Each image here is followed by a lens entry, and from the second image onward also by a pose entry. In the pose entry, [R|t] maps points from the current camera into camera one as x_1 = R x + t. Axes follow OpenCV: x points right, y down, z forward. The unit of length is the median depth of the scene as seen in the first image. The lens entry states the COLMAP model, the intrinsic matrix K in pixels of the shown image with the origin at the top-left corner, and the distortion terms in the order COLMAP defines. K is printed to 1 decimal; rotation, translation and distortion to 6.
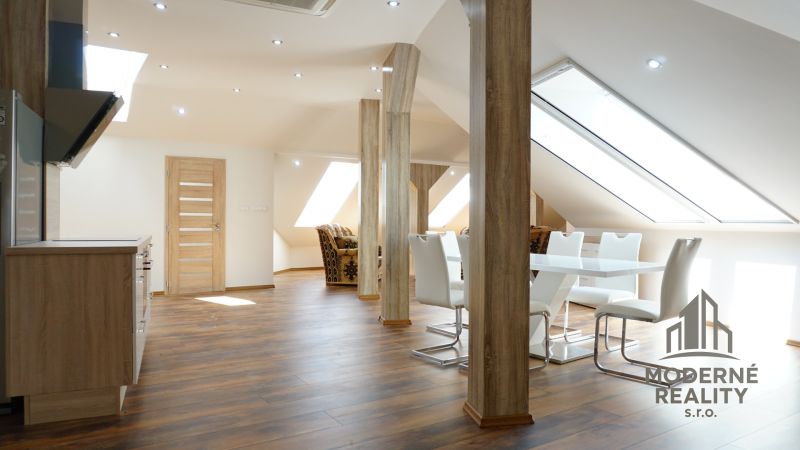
lens RADIAL K [[533.2, 0, 402.1], [0, 533.2, 225.3], [0, 0, 1]] dist [-0.046734, 0.027404]
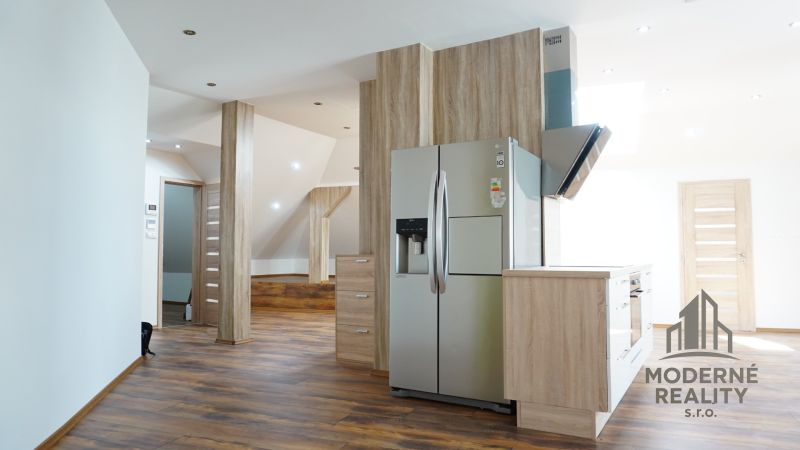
lens RADIAL K [[533.2, 0, 402.1], [0, 533.2, 225.3], [0, 0, 1]] dist [-0.046734, 0.027404]
pose [[0.581595, -0.051120, -0.811871, 0.069441], [-0.000207, 0.998014, -0.062989, 0.014060], [0.813479, 0.036802, 0.580429, 0.089871]]
